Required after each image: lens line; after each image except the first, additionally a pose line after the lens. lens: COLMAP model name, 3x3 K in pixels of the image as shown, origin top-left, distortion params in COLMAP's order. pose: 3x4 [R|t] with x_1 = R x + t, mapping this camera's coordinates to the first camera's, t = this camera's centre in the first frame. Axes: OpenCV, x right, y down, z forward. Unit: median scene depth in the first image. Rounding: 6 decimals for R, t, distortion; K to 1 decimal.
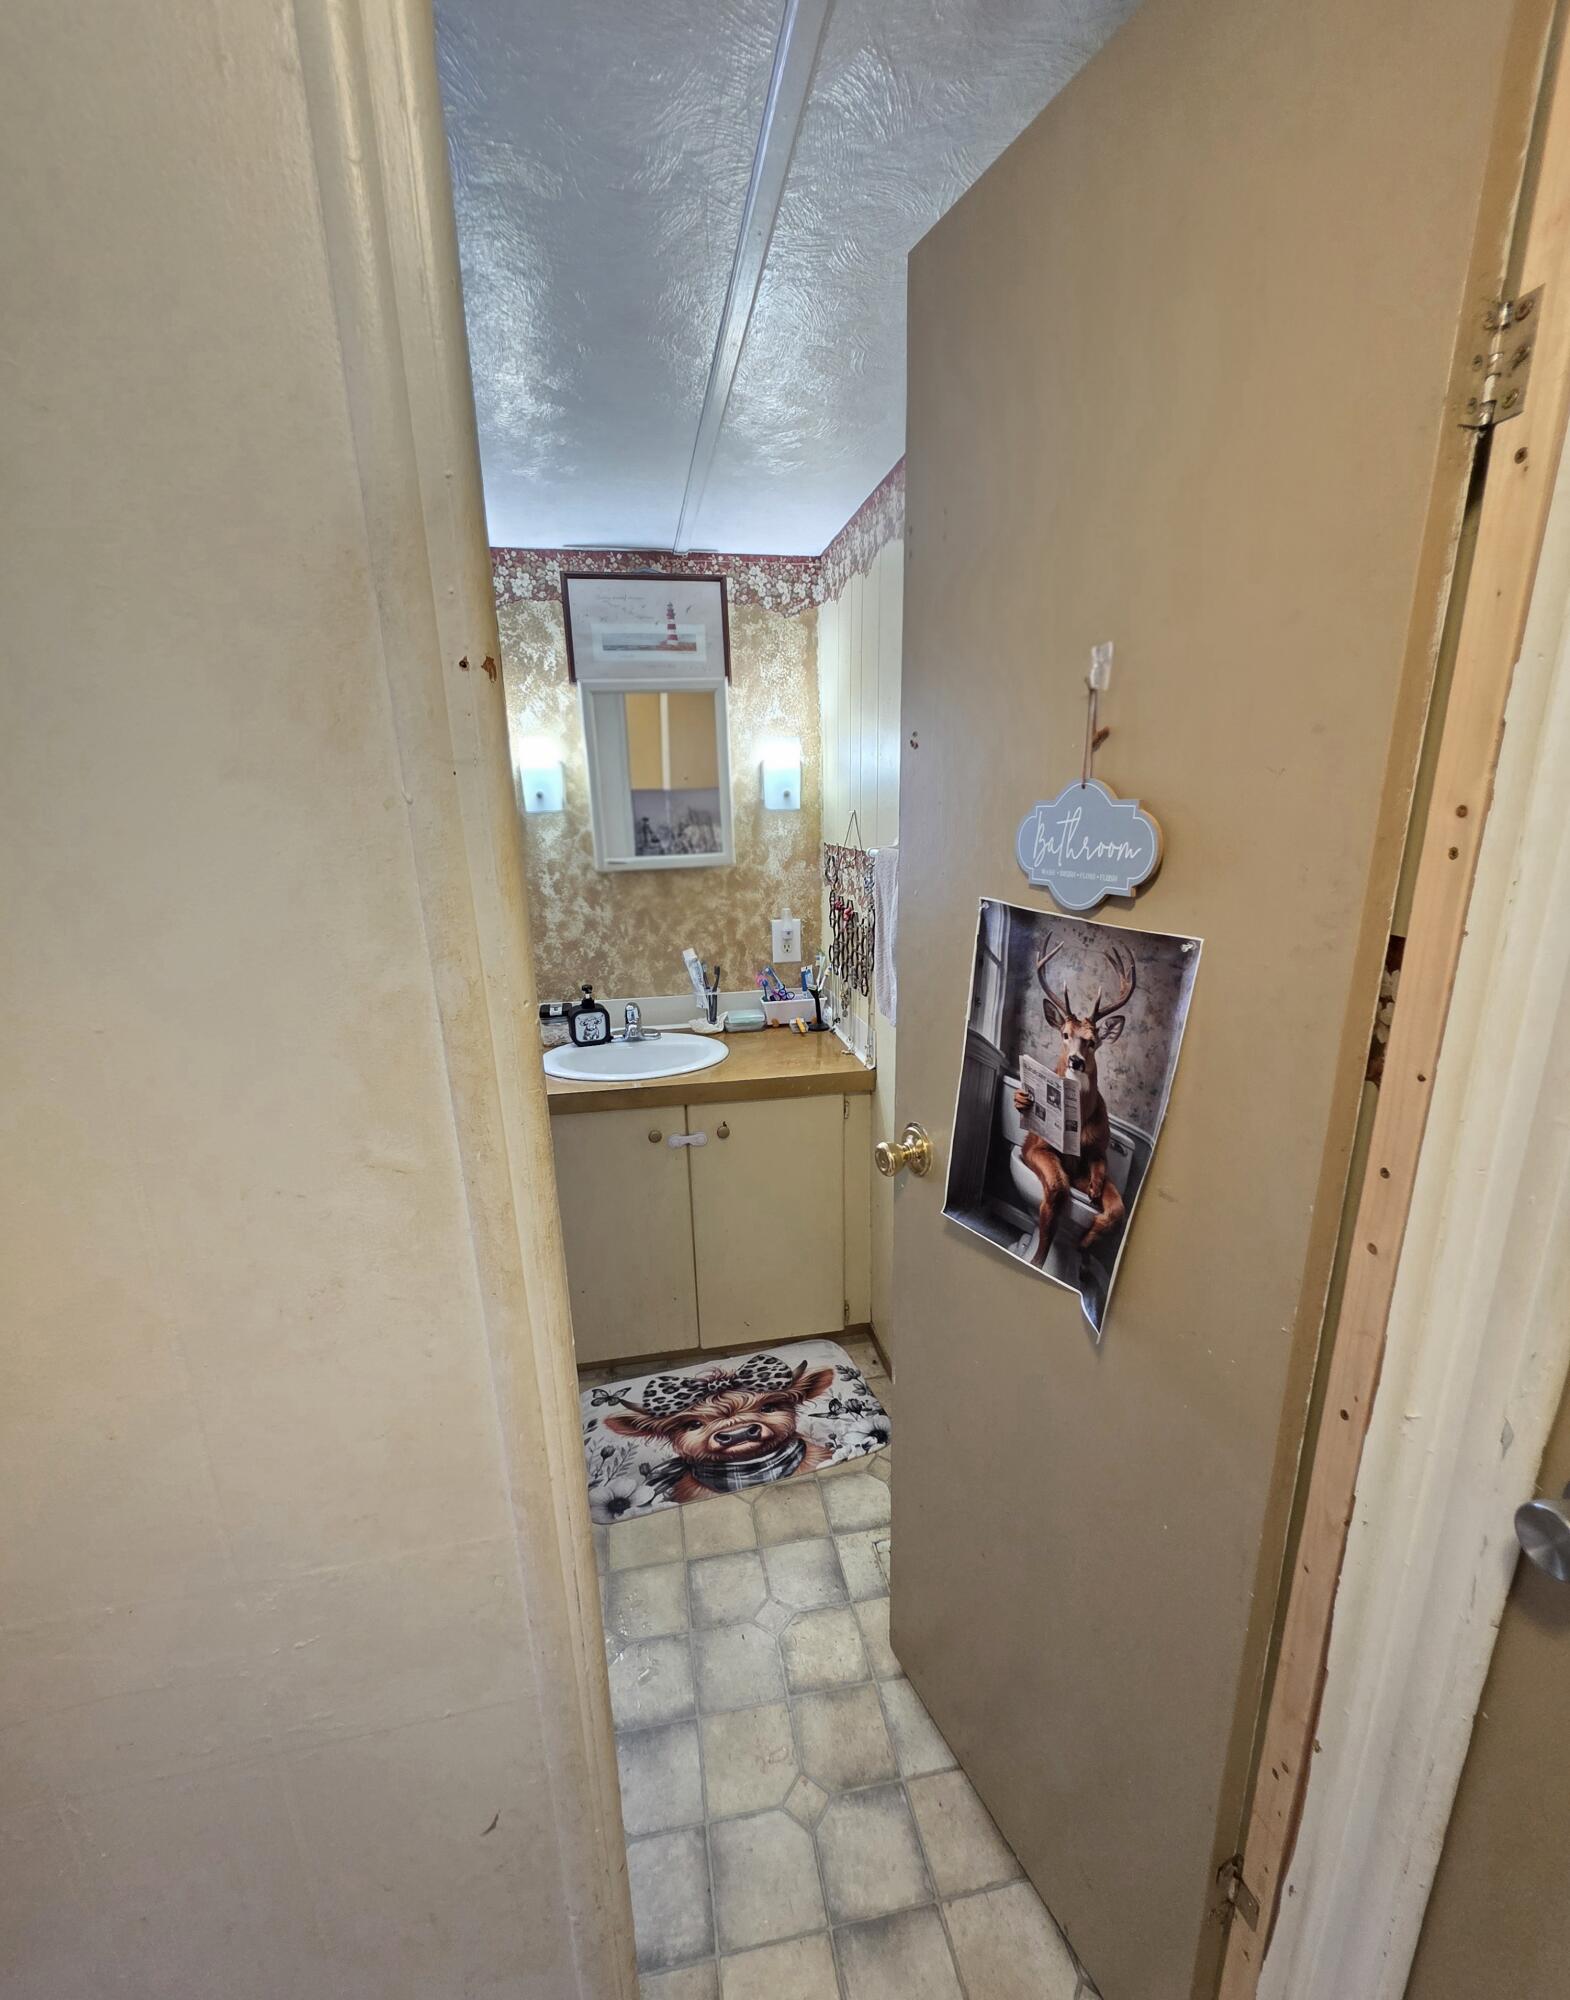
lens RADIAL K [[845.7, 0, 794.8], [0, 845.7, 1016.3], [0, 0, 1]] dist [0.002499, 0.000199]
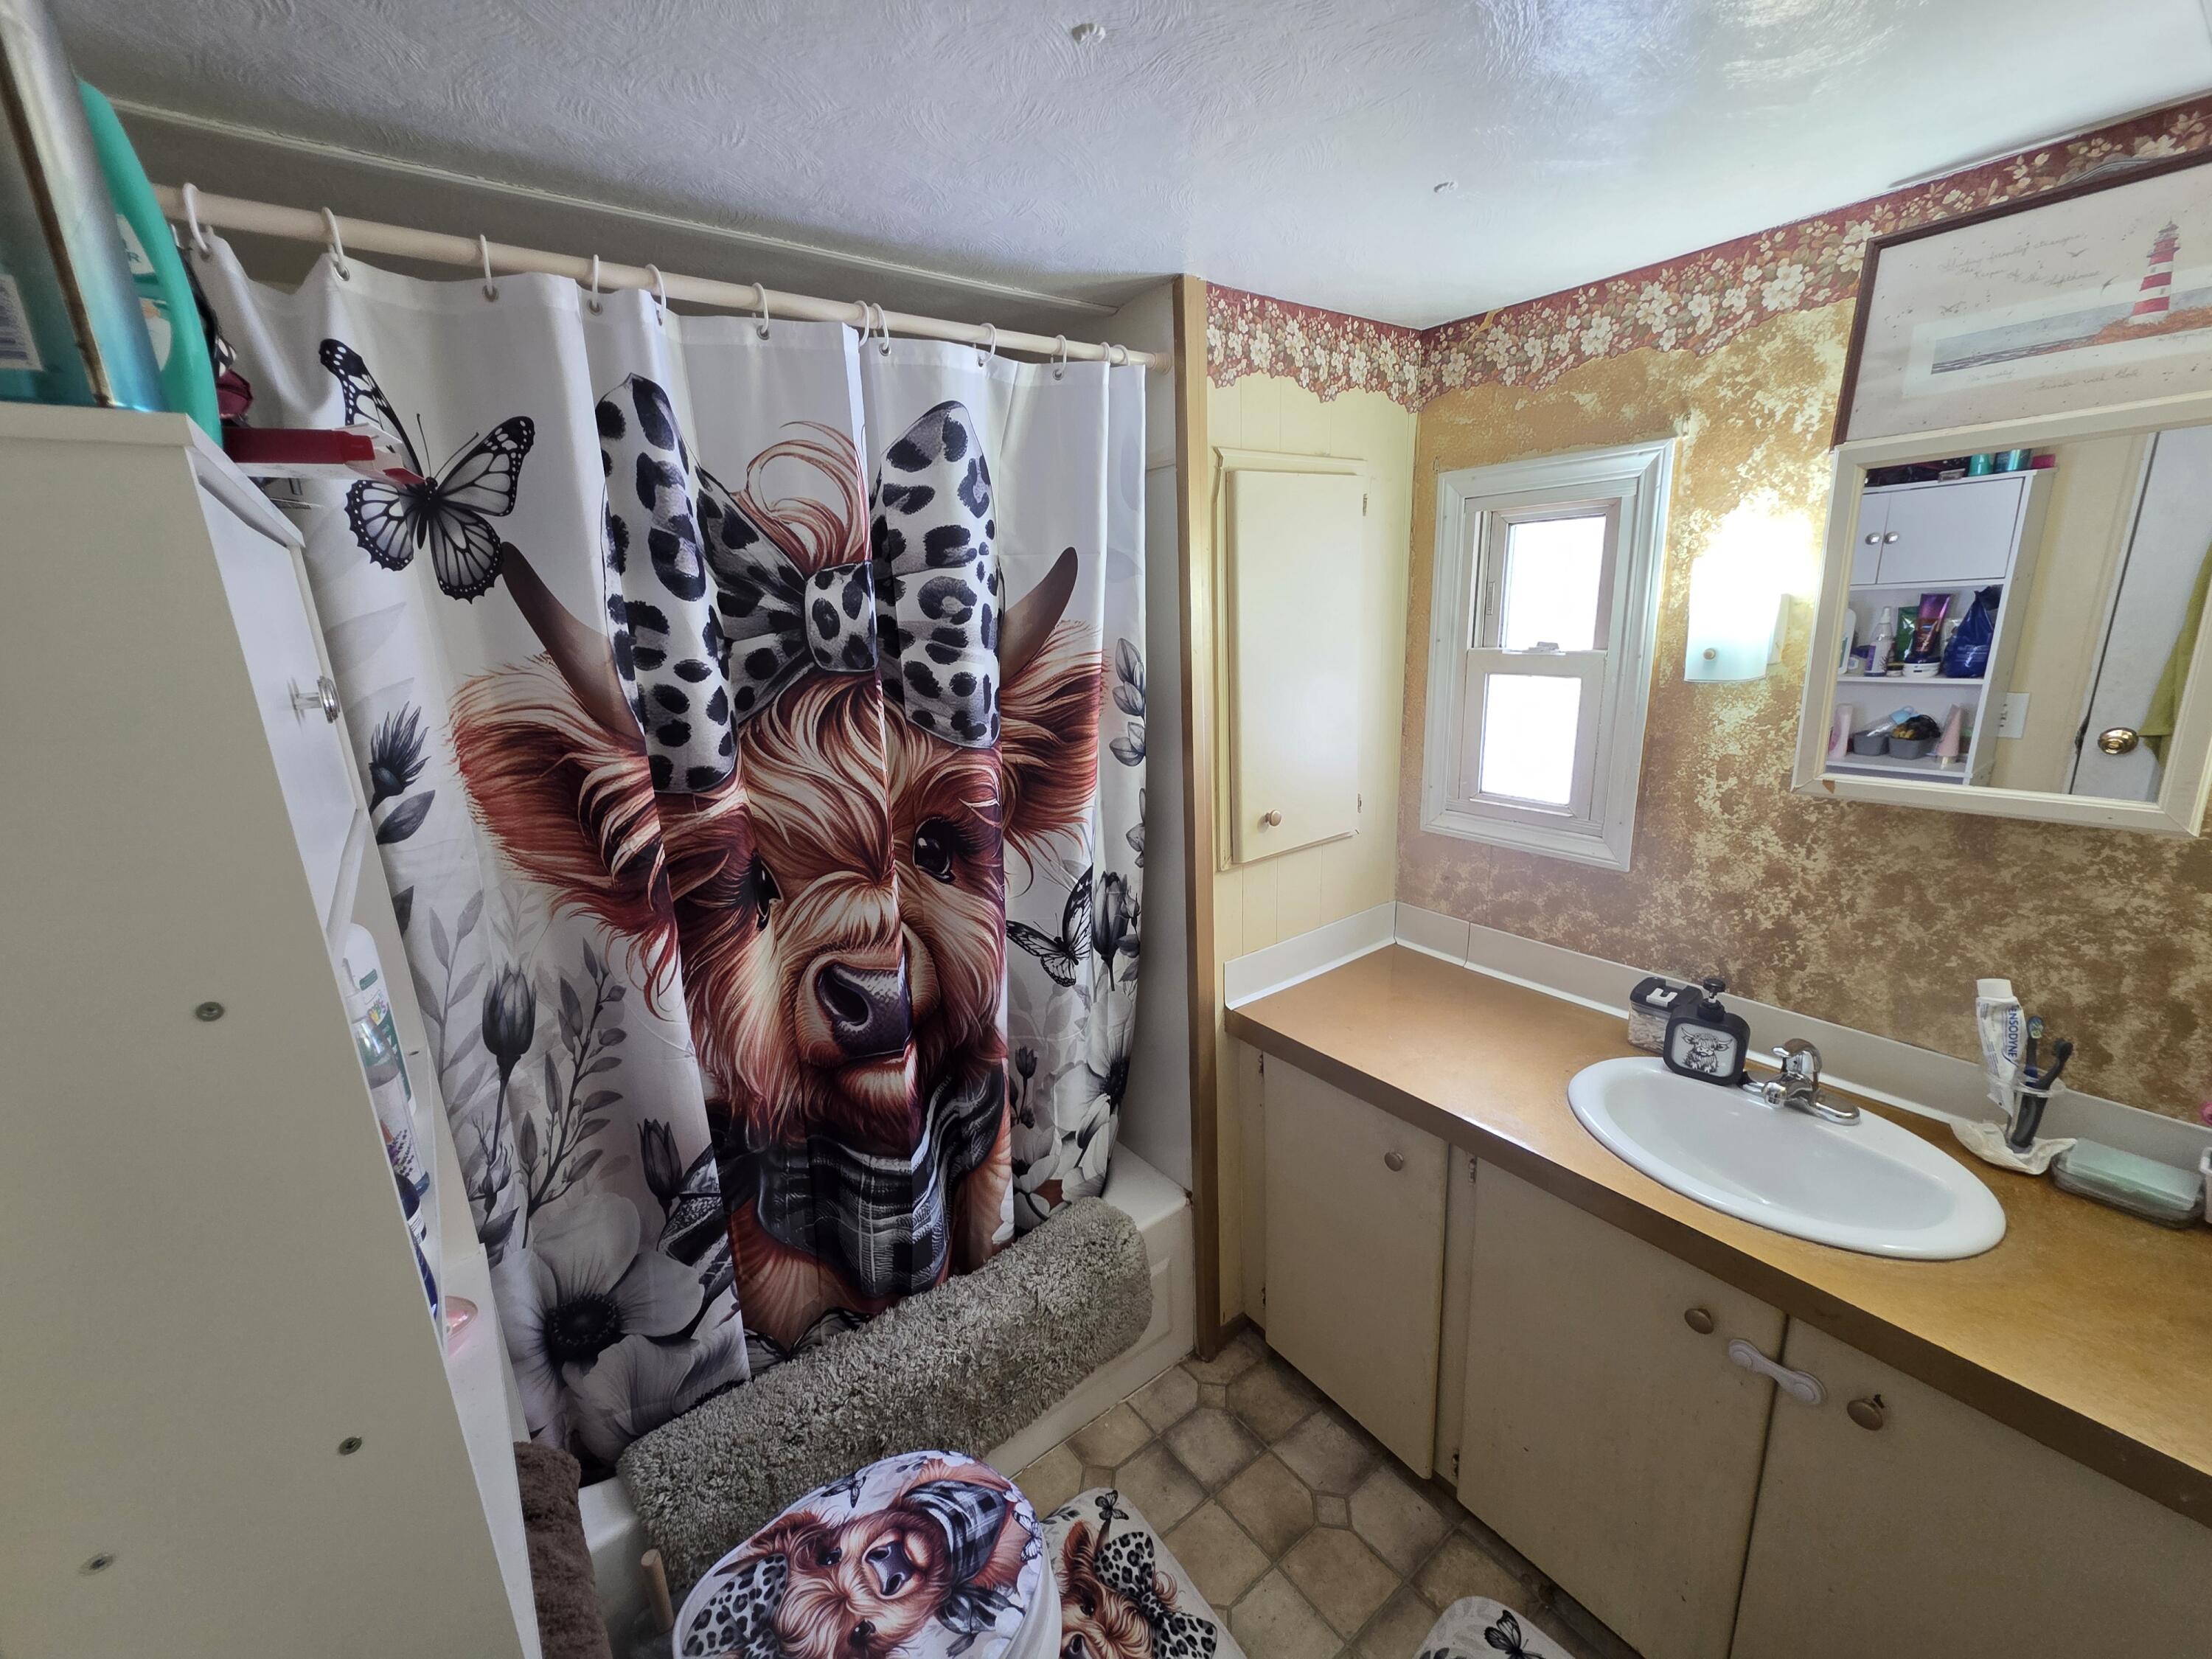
lens RADIAL K [[882.3, 0, 1094.7], [0, 882.3, 819.1], [0, 0, 1]] dist [0.003827, -0.000299]
pose [[0.429914, 0.219587, -0.875760, 0.075345], [-0.202058, 0.968771, 0.143717, -0.141120], [0.879970, 0.115168, 0.460857, 0.326622]]
